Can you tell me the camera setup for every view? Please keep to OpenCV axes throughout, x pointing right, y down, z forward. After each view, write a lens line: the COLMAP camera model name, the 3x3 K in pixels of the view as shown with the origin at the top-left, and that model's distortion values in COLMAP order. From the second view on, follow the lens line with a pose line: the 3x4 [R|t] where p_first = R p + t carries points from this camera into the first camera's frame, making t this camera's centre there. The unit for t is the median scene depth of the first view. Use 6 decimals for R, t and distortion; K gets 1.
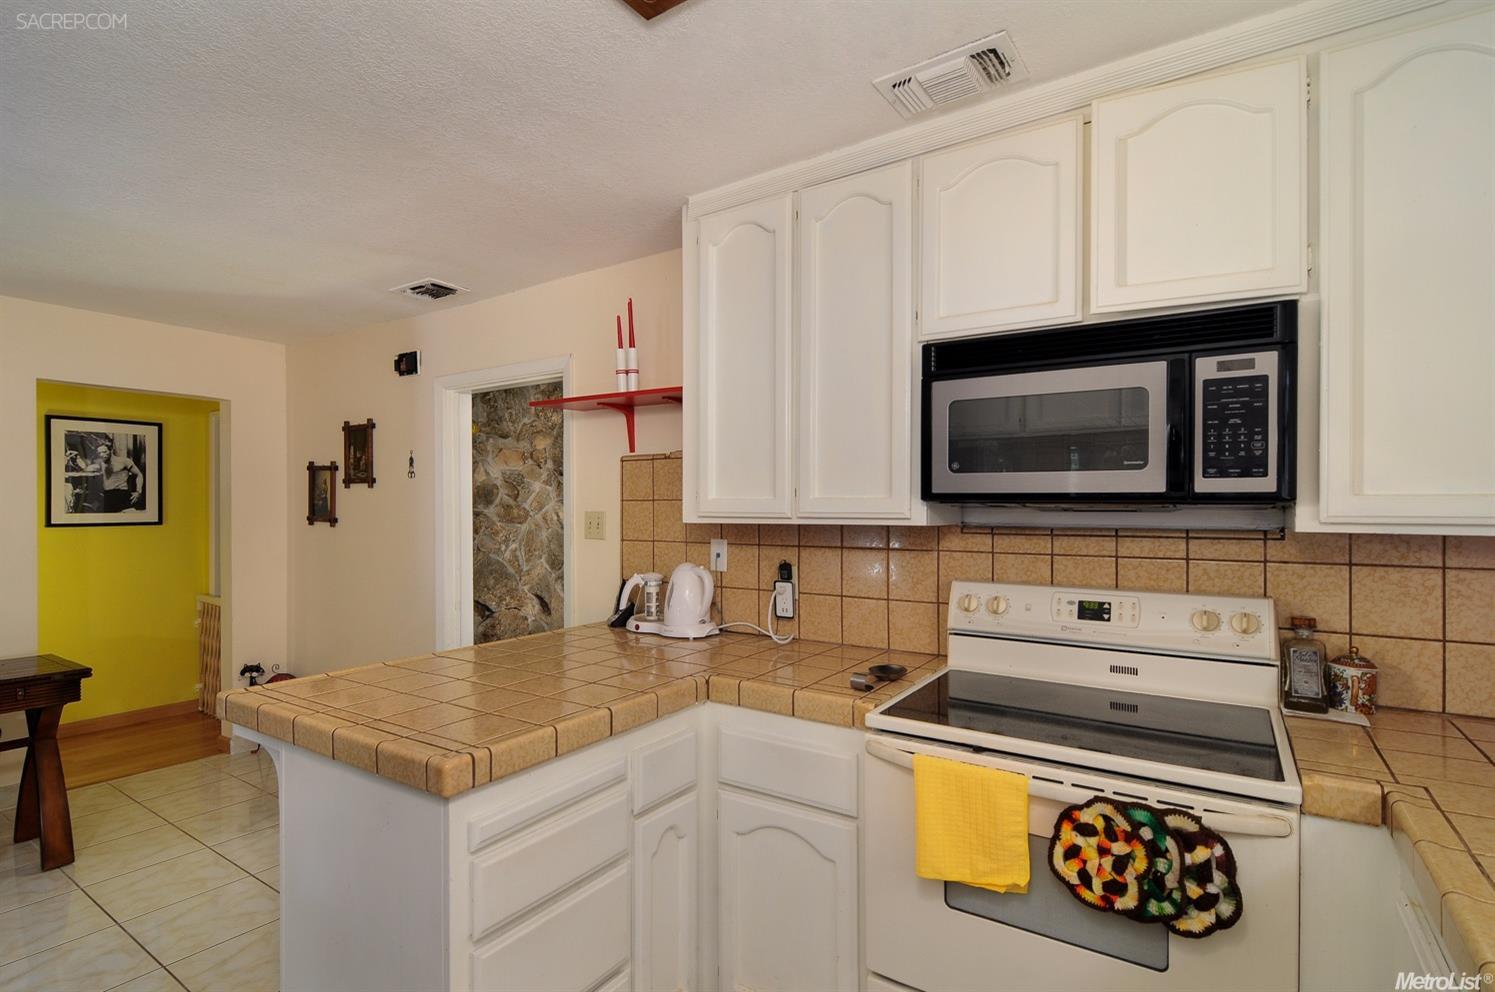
lens RADIAL K [[724.7, 0, 746.7], [0, 724.7, 505.5], [0, 0, 1]] dist [0.003315, -0.000404]
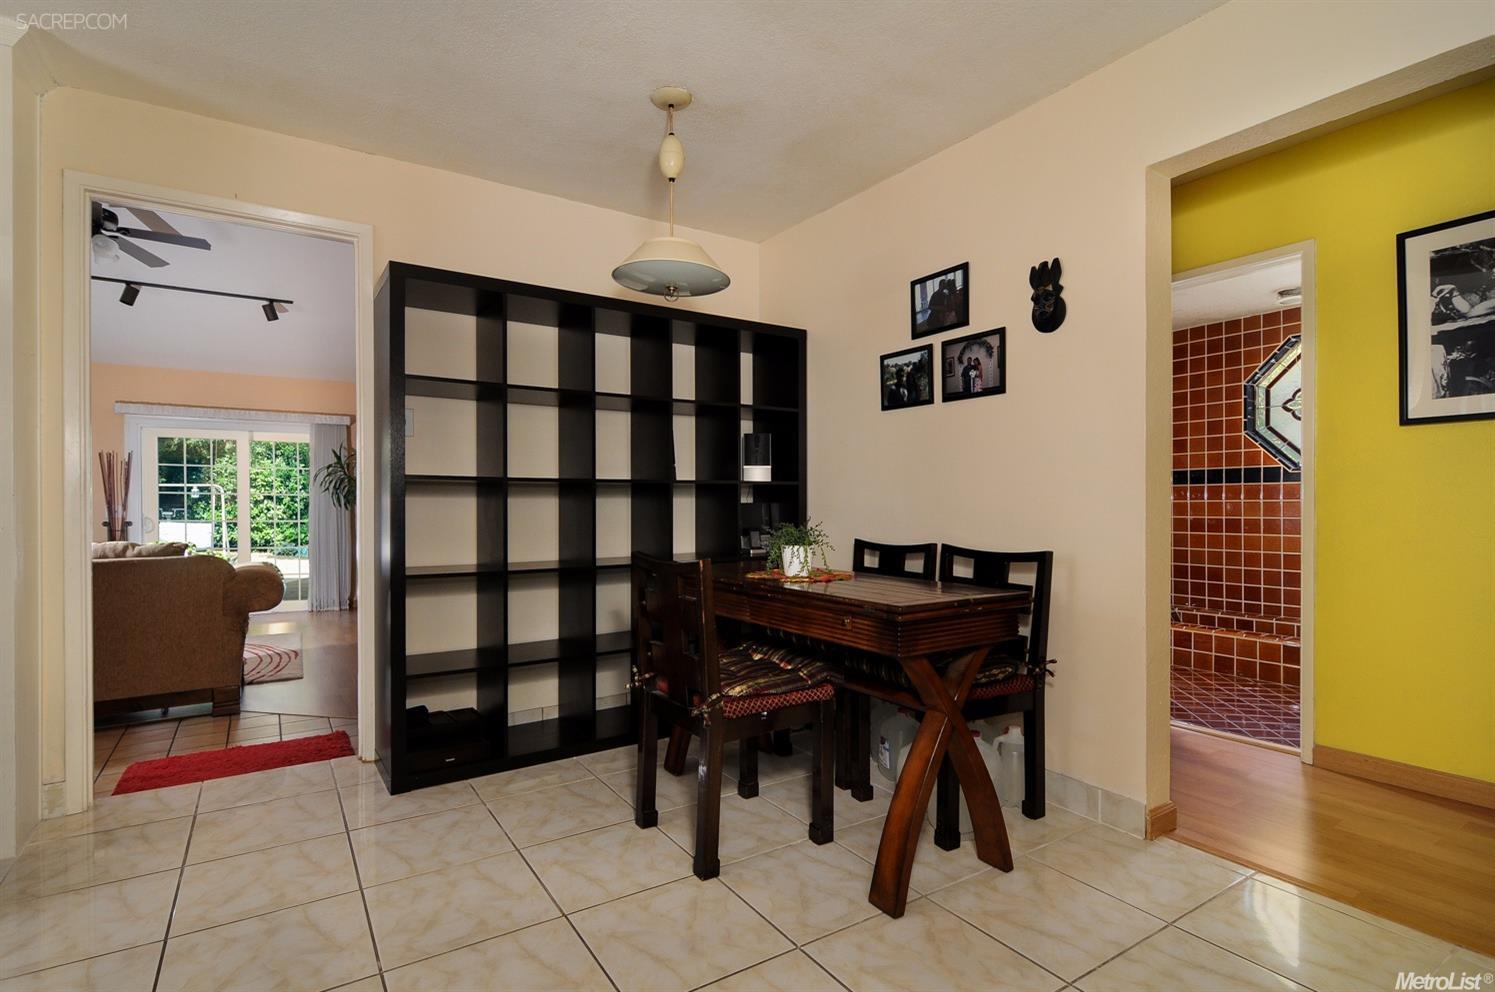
lens RADIAL K [[724.7, 0, 747.8], [0, 724.7, 504.7], [0, 0, 1]] dist [0.003315, -0.000404]
pose [[-0.391591, 0.000290, -0.920139, -0.207304], [0.004836, 0.999987, -0.001743, 0.090399], [0.920127, -0.005133, -0.391588, 0.721955]]
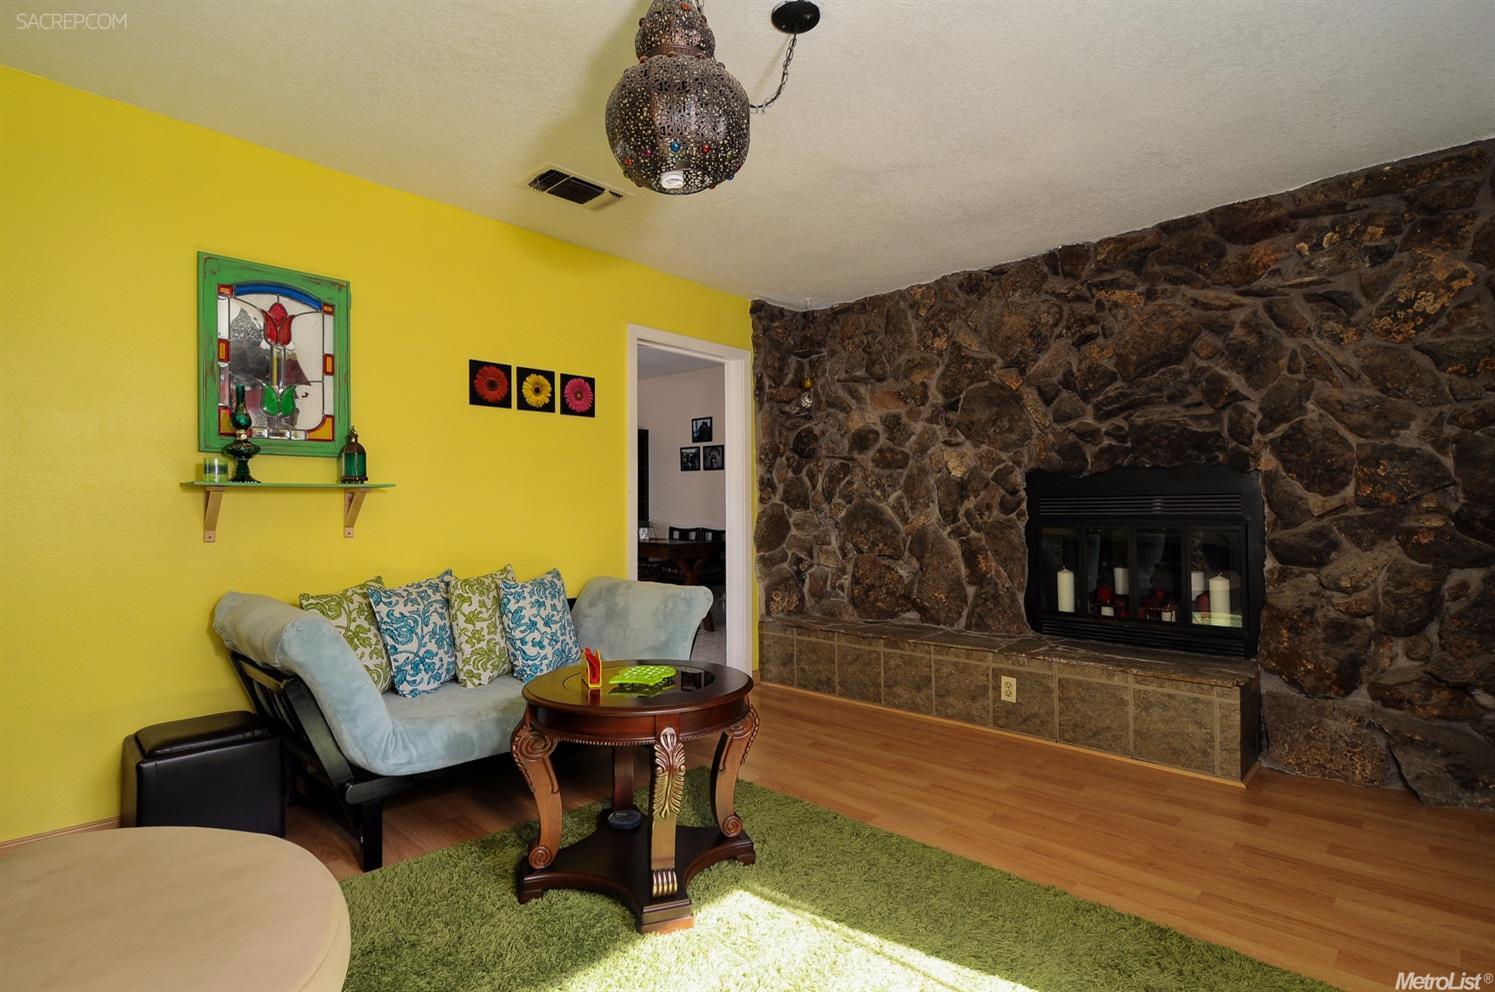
lens RADIAL K [[724.7, 0, 748.0], [0, 724.7, 498.5], [0, 0, 1]] dist [0.003315, -0.000404]
pose [[-0.183321, -0.001547, -0.983052, 0.673124], [0.009177, 0.999952, -0.003285, 0.067849], [0.983010, -0.009624, -0.183298, 1.013931]]
